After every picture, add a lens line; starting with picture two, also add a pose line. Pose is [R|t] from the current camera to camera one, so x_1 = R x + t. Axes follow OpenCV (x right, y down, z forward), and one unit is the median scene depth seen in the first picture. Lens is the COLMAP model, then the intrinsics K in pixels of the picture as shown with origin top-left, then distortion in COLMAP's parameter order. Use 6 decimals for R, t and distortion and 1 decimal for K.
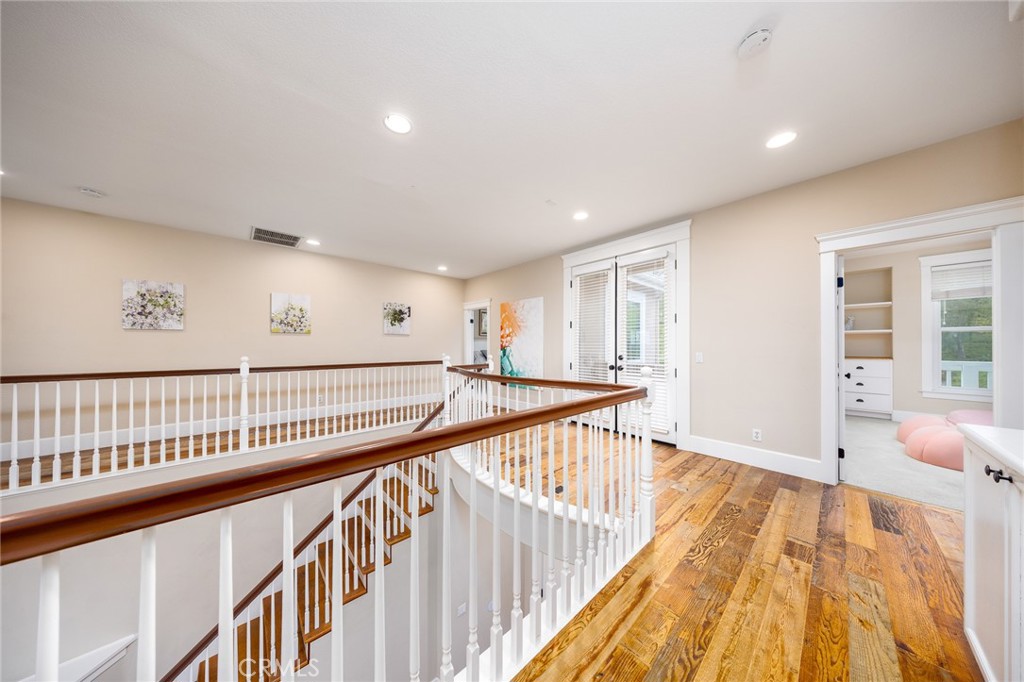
lens RADIAL K [[298.0, 0, 522.1], [0, 298.0, 345.6], [0, 0, 1]] dist [0.001340, 0.000155]
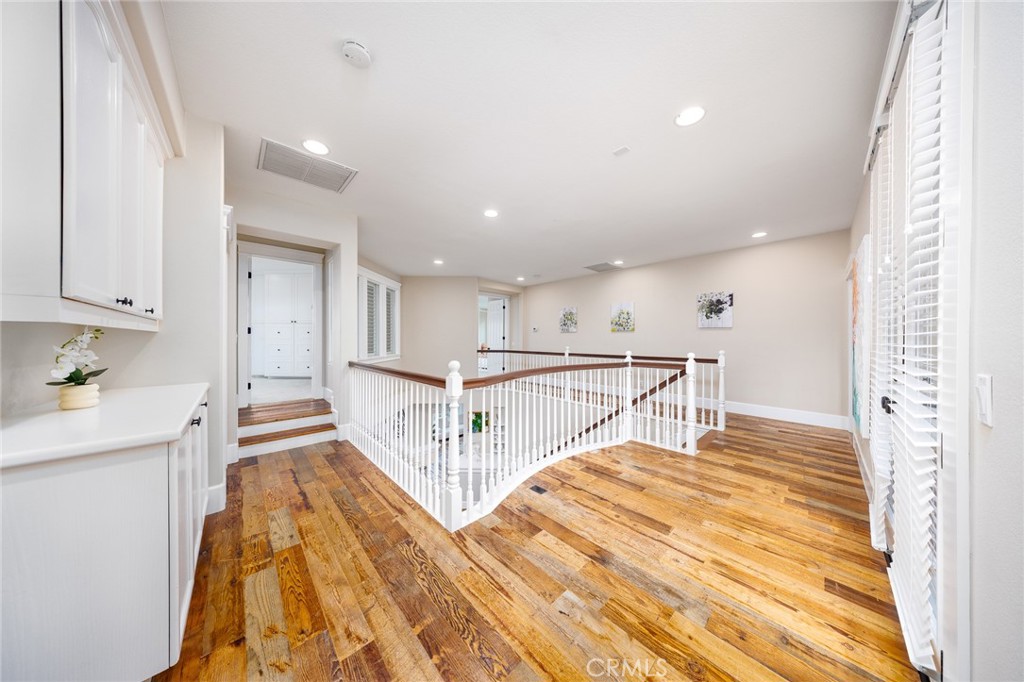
lens RADIAL K [[296.7, 0, 514.3], [0, 296.7, 340.6], [0, 0, 1]] dist [-0.001303, -0.000143]
pose [[0.006354, 0.001673, -0.999978, 1.292244], [-0.001035, 0.999998, 0.001666, 0.001337], [0.999979, 0.001025, 0.006356, 1.092509]]
